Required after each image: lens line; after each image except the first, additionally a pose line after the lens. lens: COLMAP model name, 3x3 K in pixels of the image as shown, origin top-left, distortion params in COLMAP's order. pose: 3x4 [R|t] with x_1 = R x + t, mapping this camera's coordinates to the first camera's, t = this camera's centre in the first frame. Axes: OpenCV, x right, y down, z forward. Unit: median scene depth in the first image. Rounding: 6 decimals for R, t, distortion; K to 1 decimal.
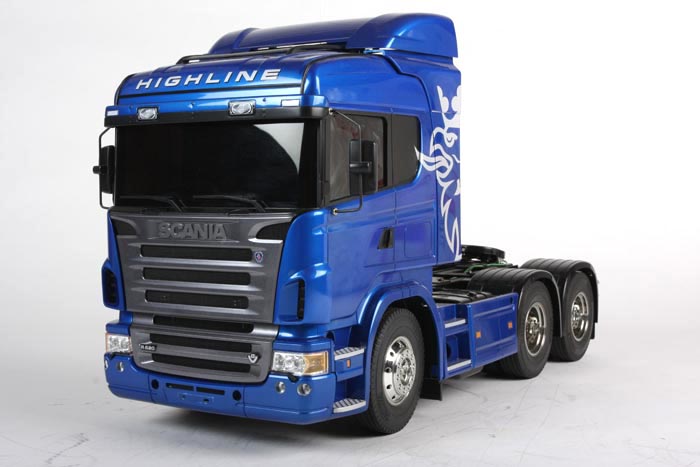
lens RADIAL K [[996.0, 0, 350.0], [0, 996.0, 233.5], [0, 0, 1]] dist [-0.002225, 0.000055]
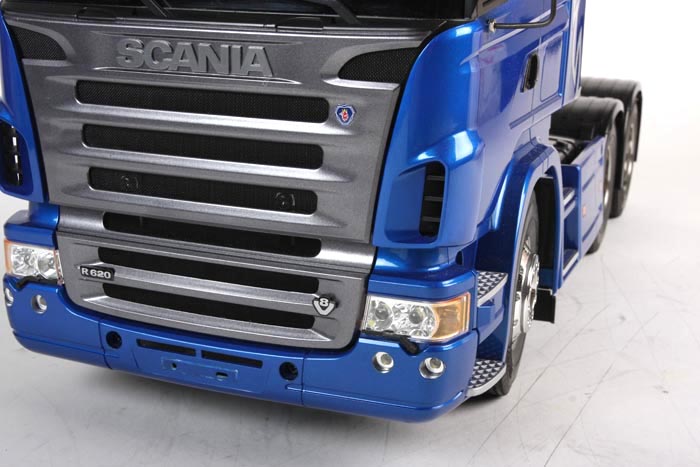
lens RADIAL K [[996.0, 0, 350.0], [0, 996.0, 233.5], [0, 0, 1]] dist [-0.002225, 0.000055]
pose [[0.980944, -0.016092, 0.193623, -0.172225], [-0.023947, 0.978951, 0.202684, -0.018697], [-0.192809, -0.203458, 0.959911, 0.460909]]
